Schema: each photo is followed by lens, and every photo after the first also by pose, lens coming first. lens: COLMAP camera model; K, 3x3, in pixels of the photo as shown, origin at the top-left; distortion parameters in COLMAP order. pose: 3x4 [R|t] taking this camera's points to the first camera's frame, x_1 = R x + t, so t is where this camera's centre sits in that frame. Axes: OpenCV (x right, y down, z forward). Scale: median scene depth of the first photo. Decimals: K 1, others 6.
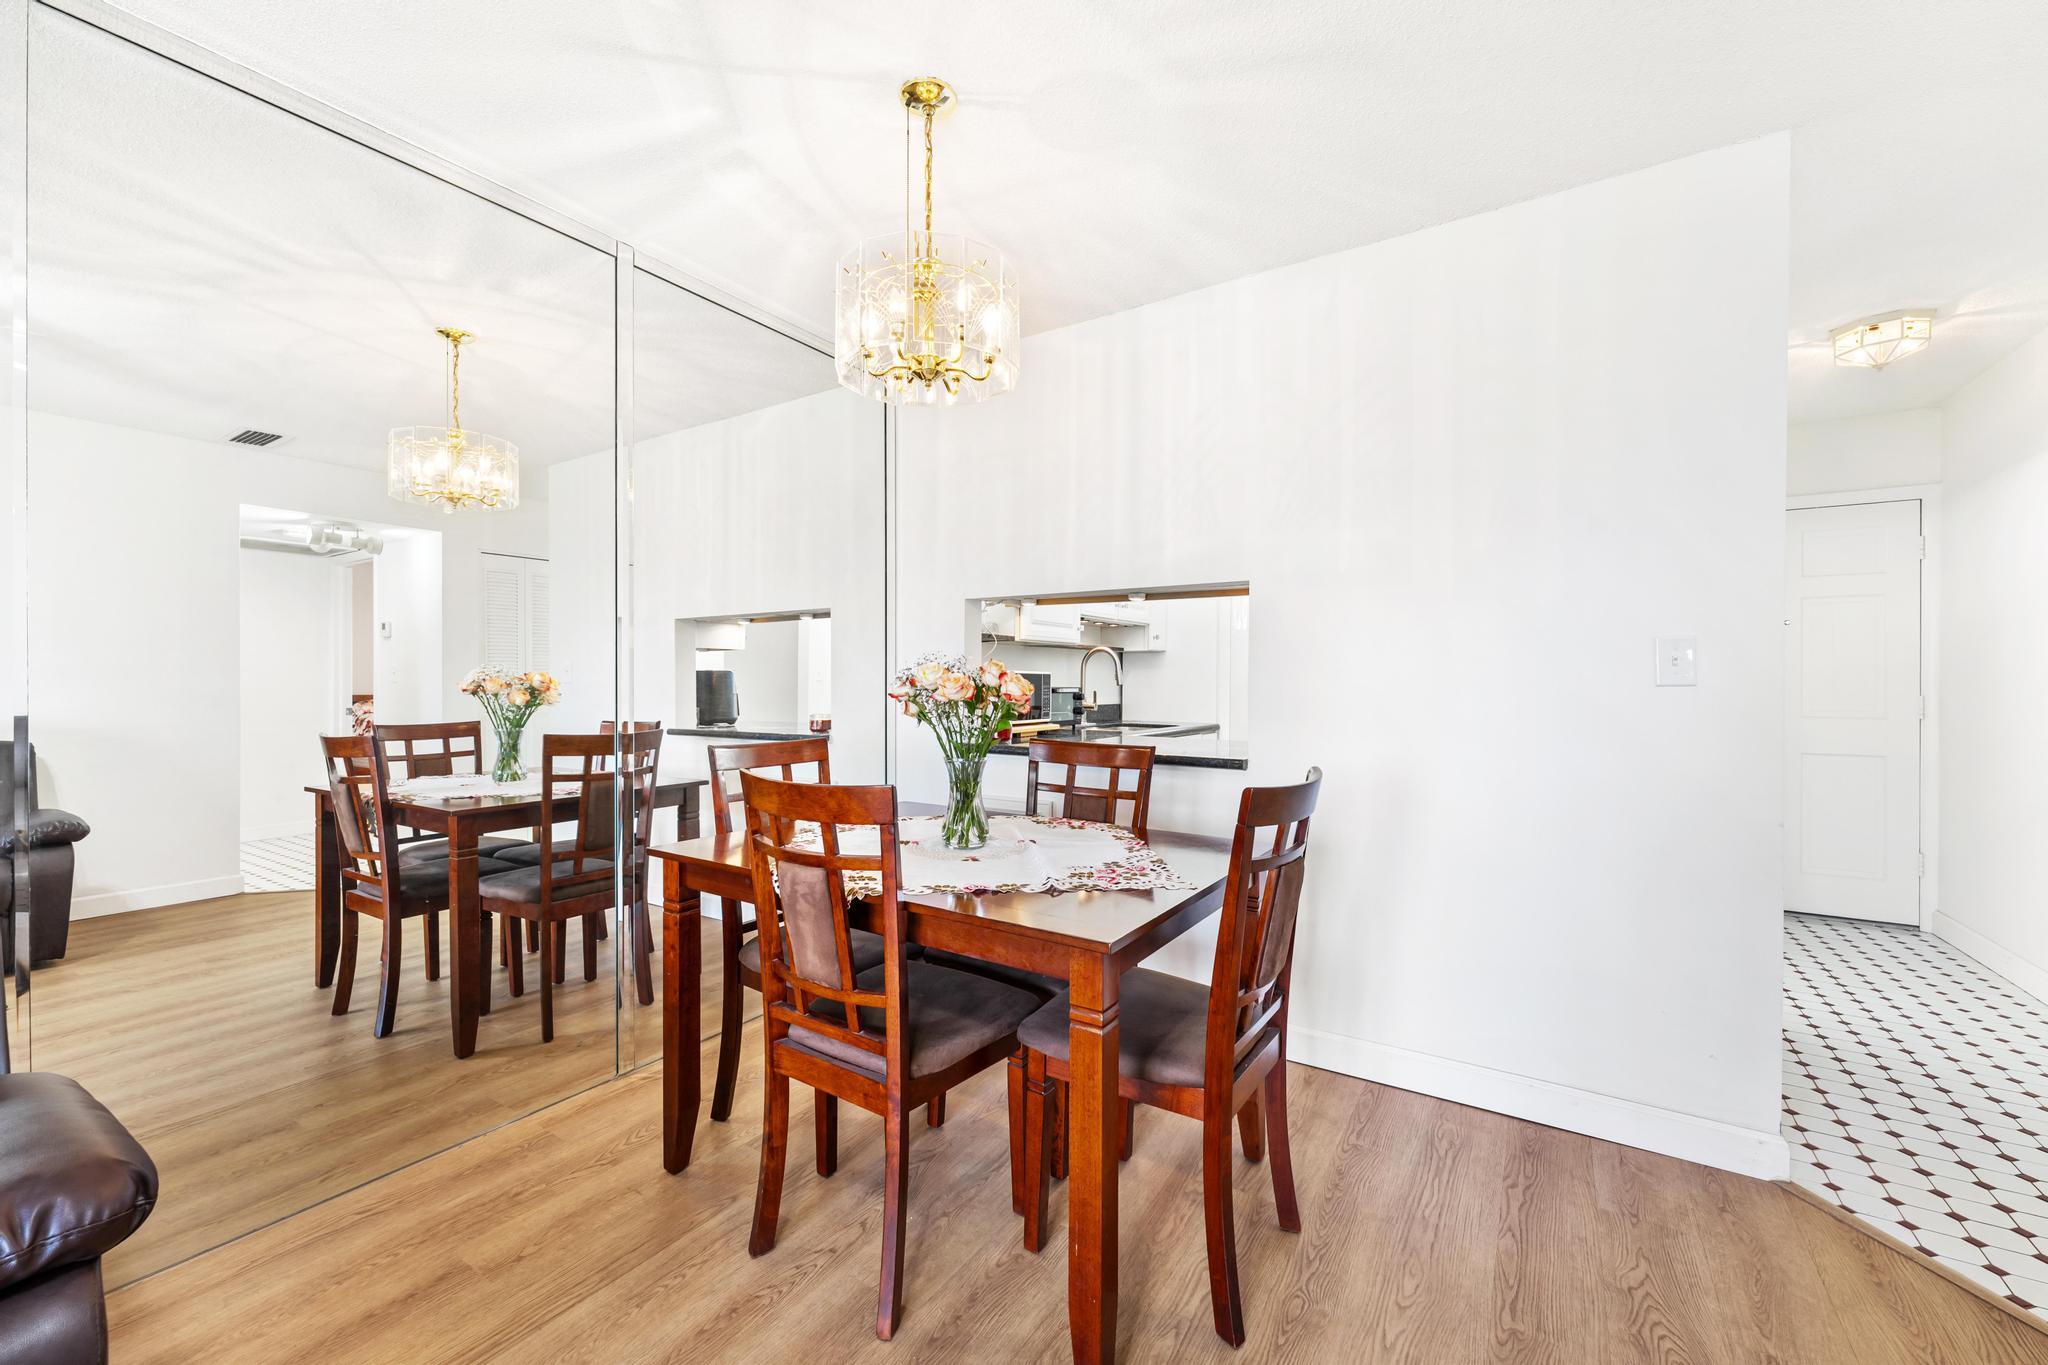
lens RADIAL K [[813.9, 0, 1015.4], [0, 813.9, 679.9], [0, 0, 1]] dist [0.000424, -0.000562]
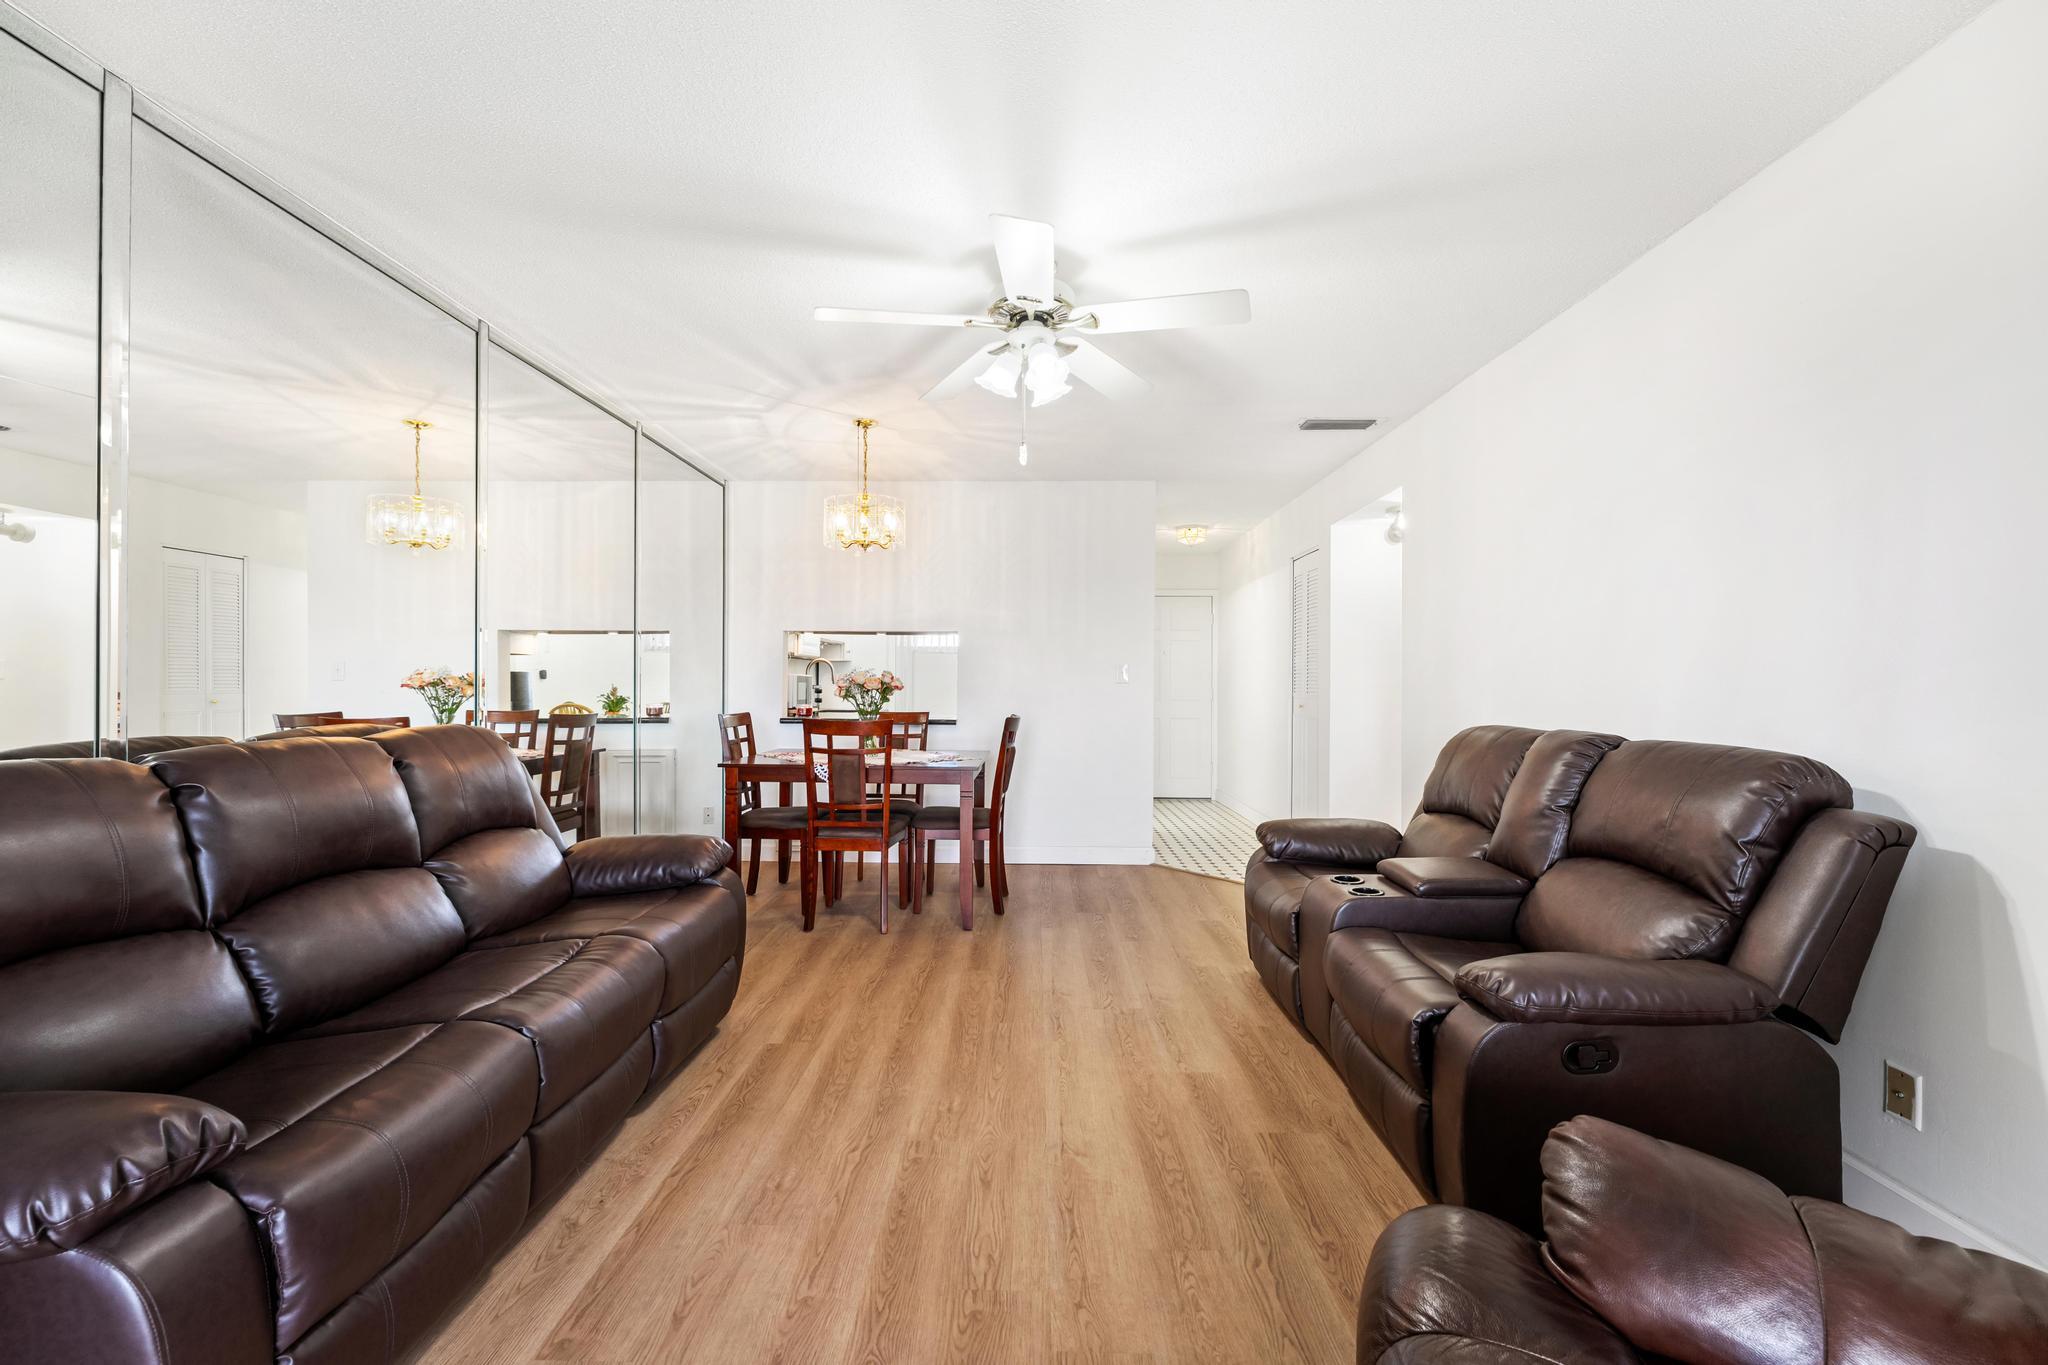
lens RADIAL K [[813.9, 0, 1015.4], [0, 813.9, 679.9], [0, 0, 1]] dist [0.000424, -0.000562]
pose [[0.850162, 0.003865, 0.526507, -0.702161], [-0.002842, 0.999992, -0.002751, 0.003856], [-0.526514, 0.000842, 0.850166, -0.852977]]
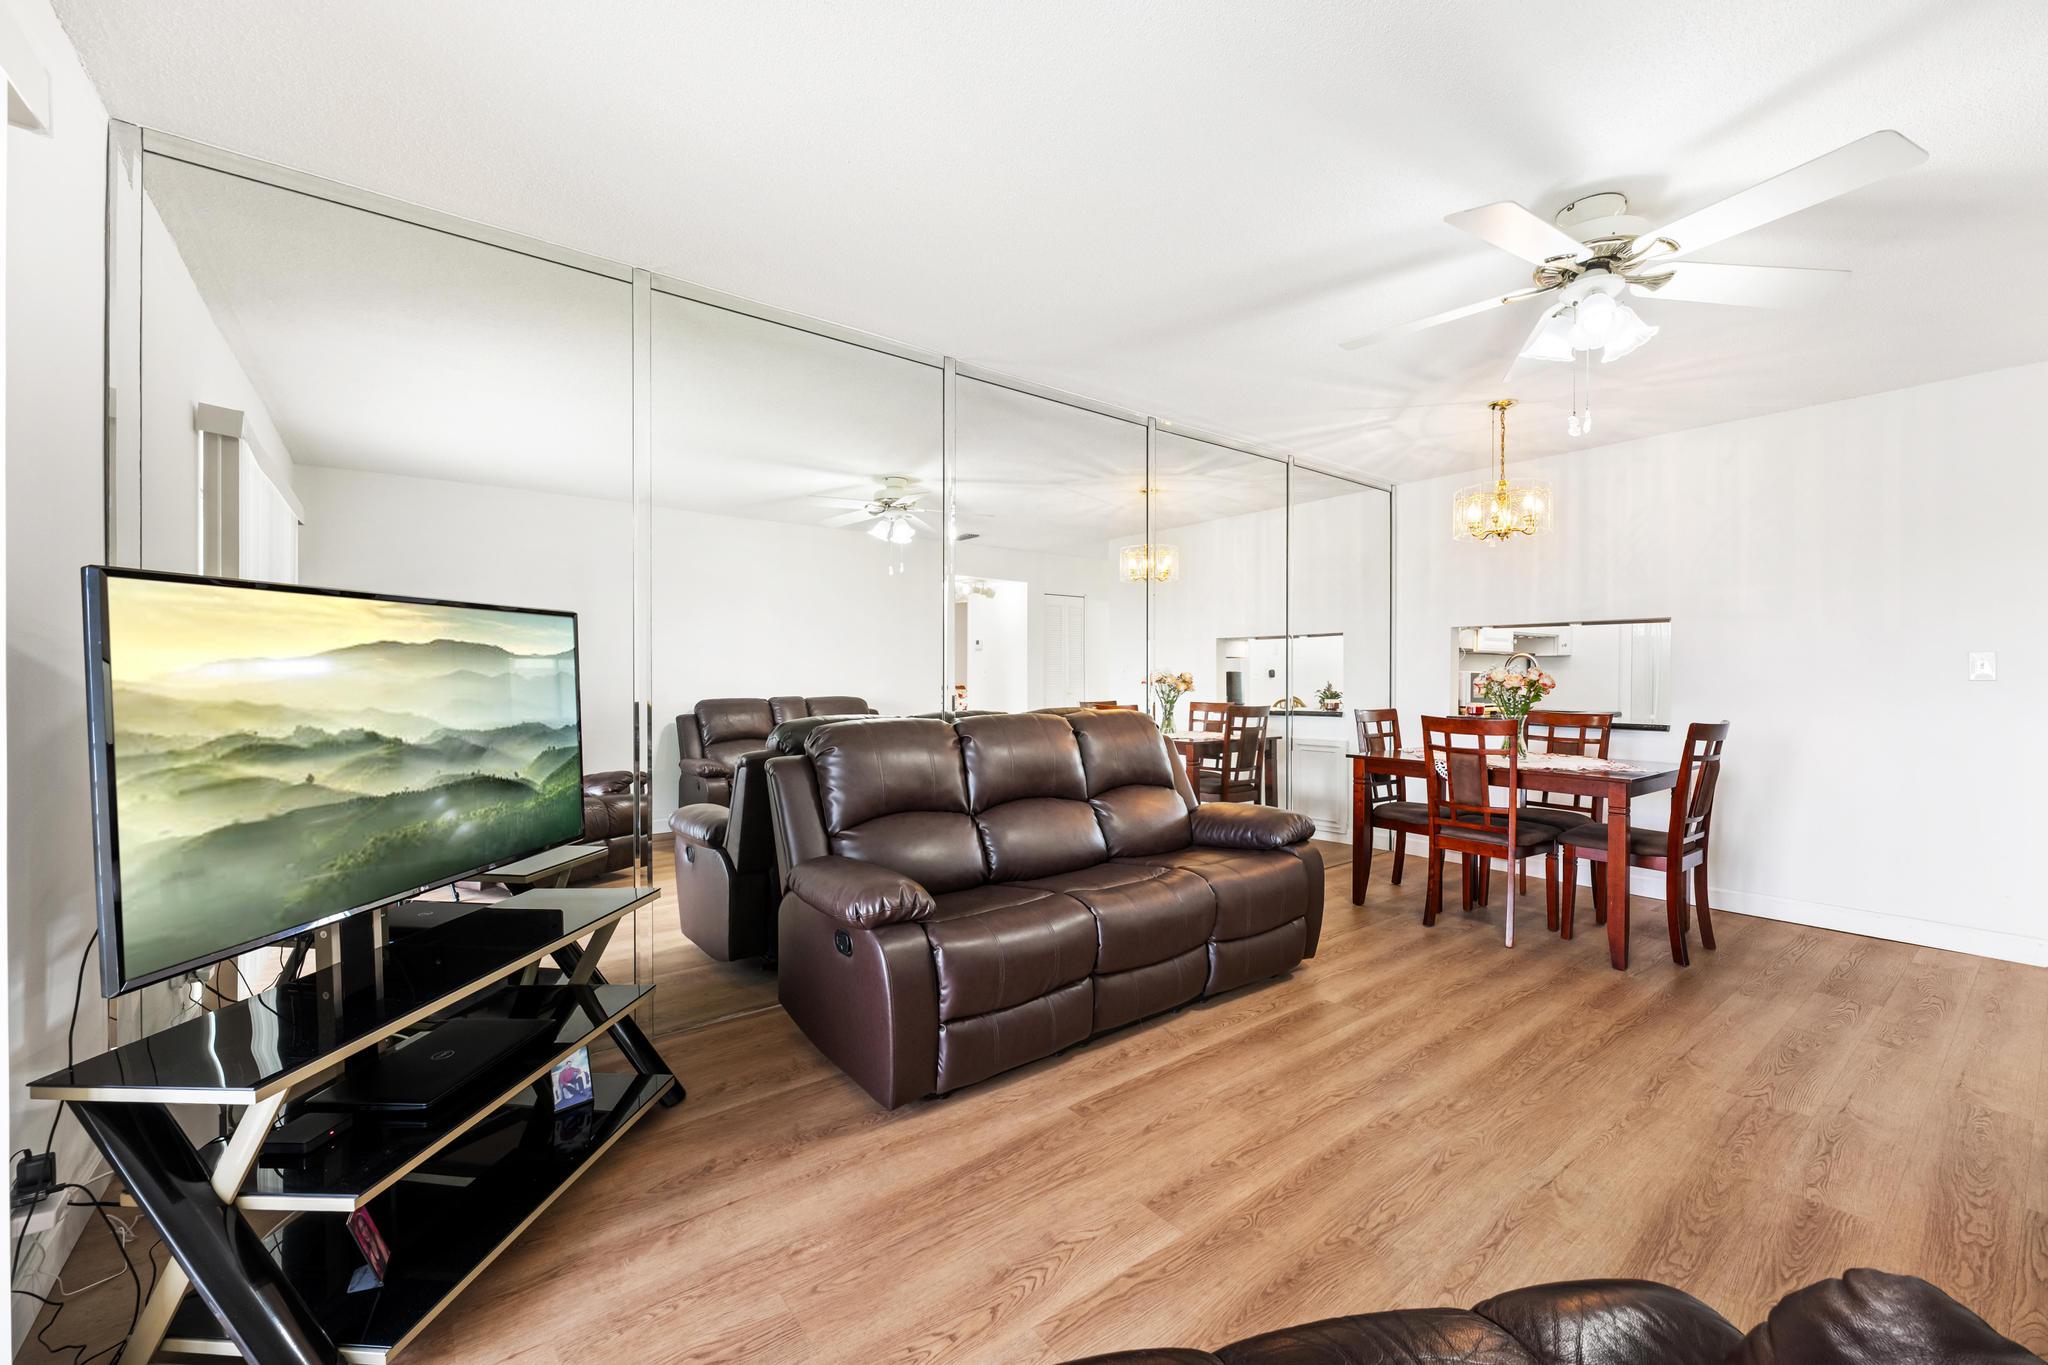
lens RADIAL K [[811.8, 0, 1032.6], [0, 811.8, 679.2], [0, 0, 1]] dist [0.007274, -0.000030]
pose [[0.946601, 0.001315, -0.322405, -0.434794], [-0.001016, 0.999999, 0.001096, 0.003219], [0.322406, -0.000710, 0.946601, -1.055068]]
